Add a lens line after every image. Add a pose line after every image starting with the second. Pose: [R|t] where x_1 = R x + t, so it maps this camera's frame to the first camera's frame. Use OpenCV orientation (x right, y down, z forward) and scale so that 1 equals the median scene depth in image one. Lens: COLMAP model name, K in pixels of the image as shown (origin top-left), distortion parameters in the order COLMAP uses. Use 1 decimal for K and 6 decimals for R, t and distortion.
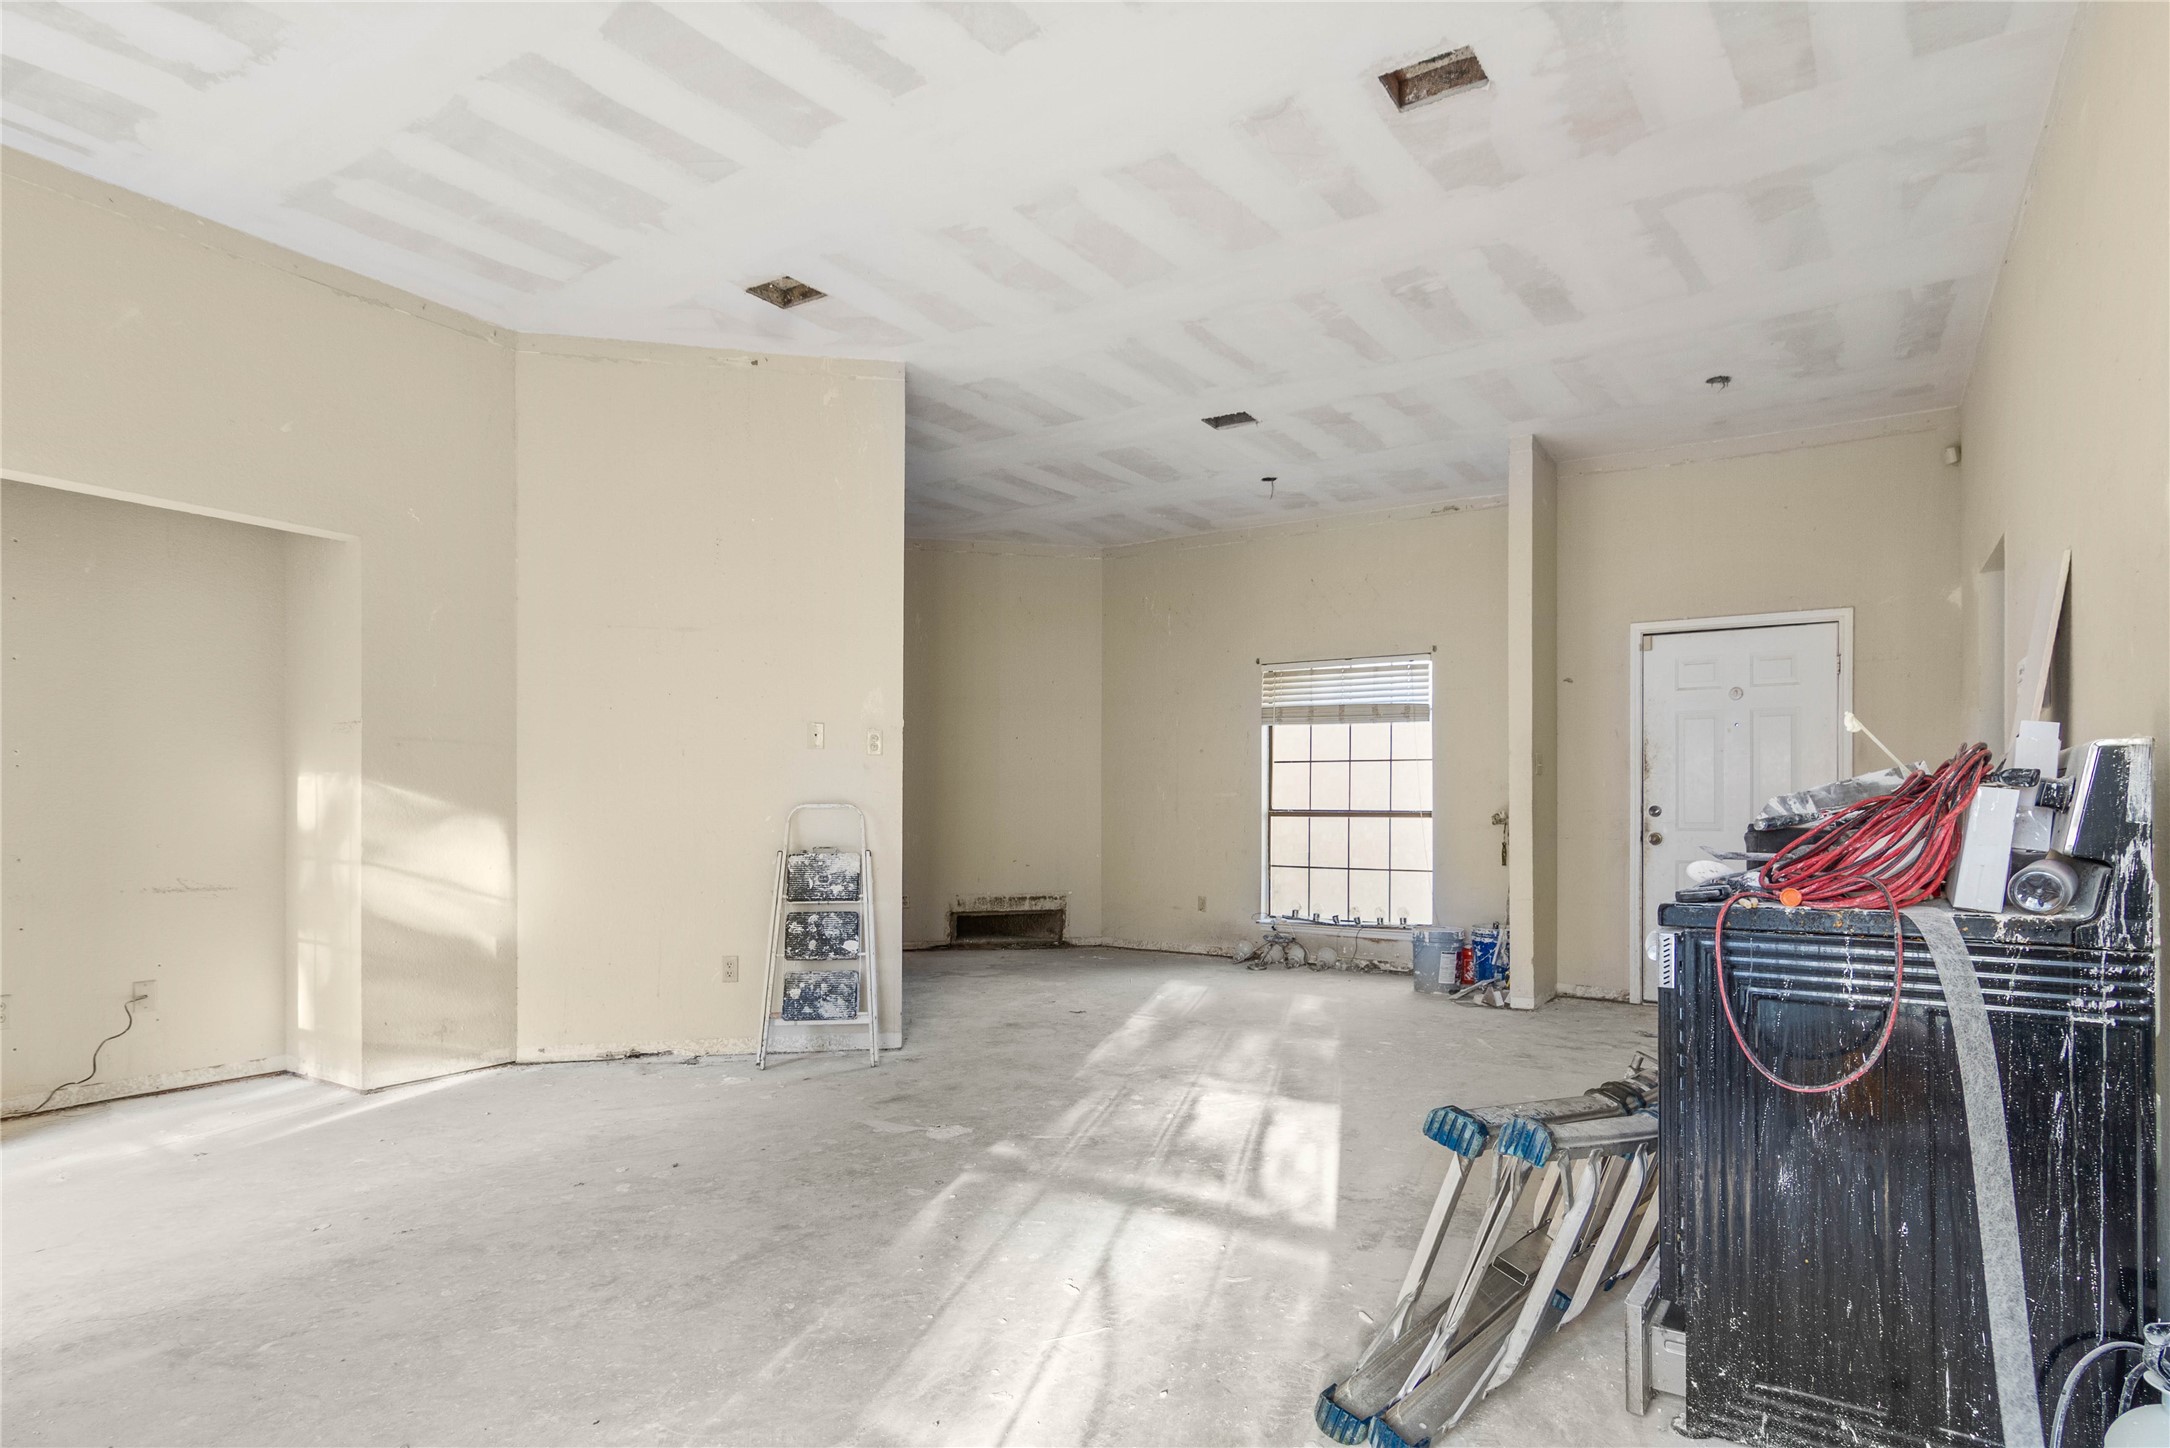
lens RADIAL K [[1153.3, 0, 1109.0], [0, 1153.3, 808.1], [0, 0, 1]] dist [0.000469, 0.002563]
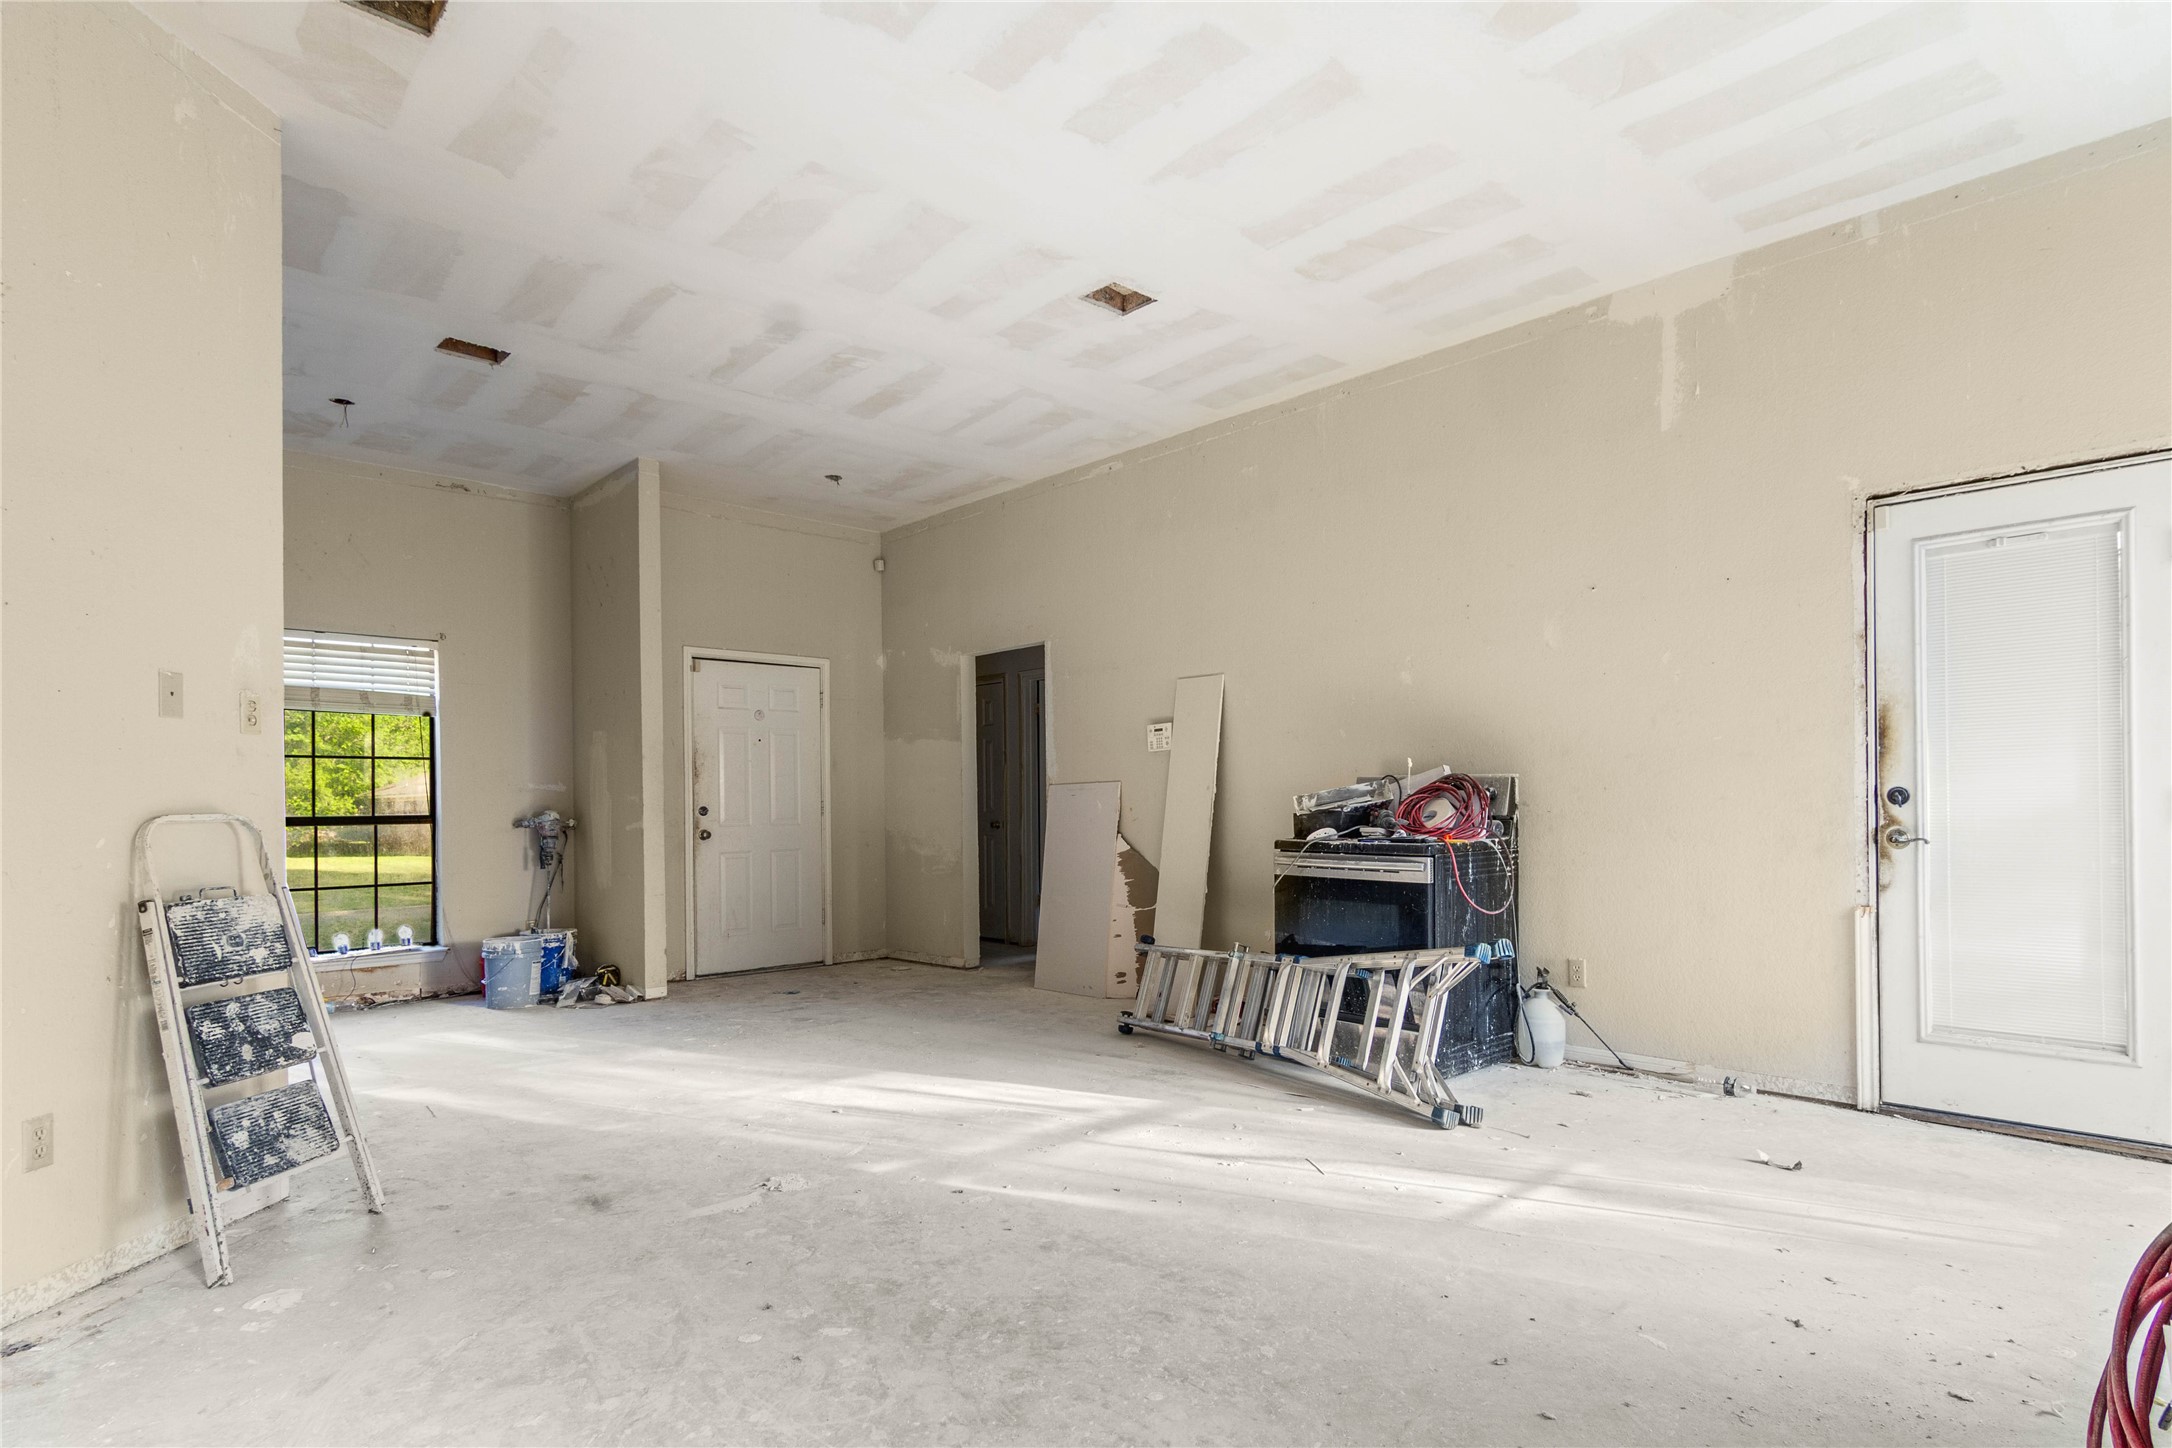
lens RADIAL K [[1154.4, 0, 1088.9], [0, 1154.4, 806.1], [0, 0, 1]] dist [0.000469, 0.002563]
pose [[0.253503, -0.009265, 0.967290, -0.715272], [0.014001, 0.999885, 0.005907, -0.004947], [-0.967233, 0.012046, 0.253603, 0.429759]]
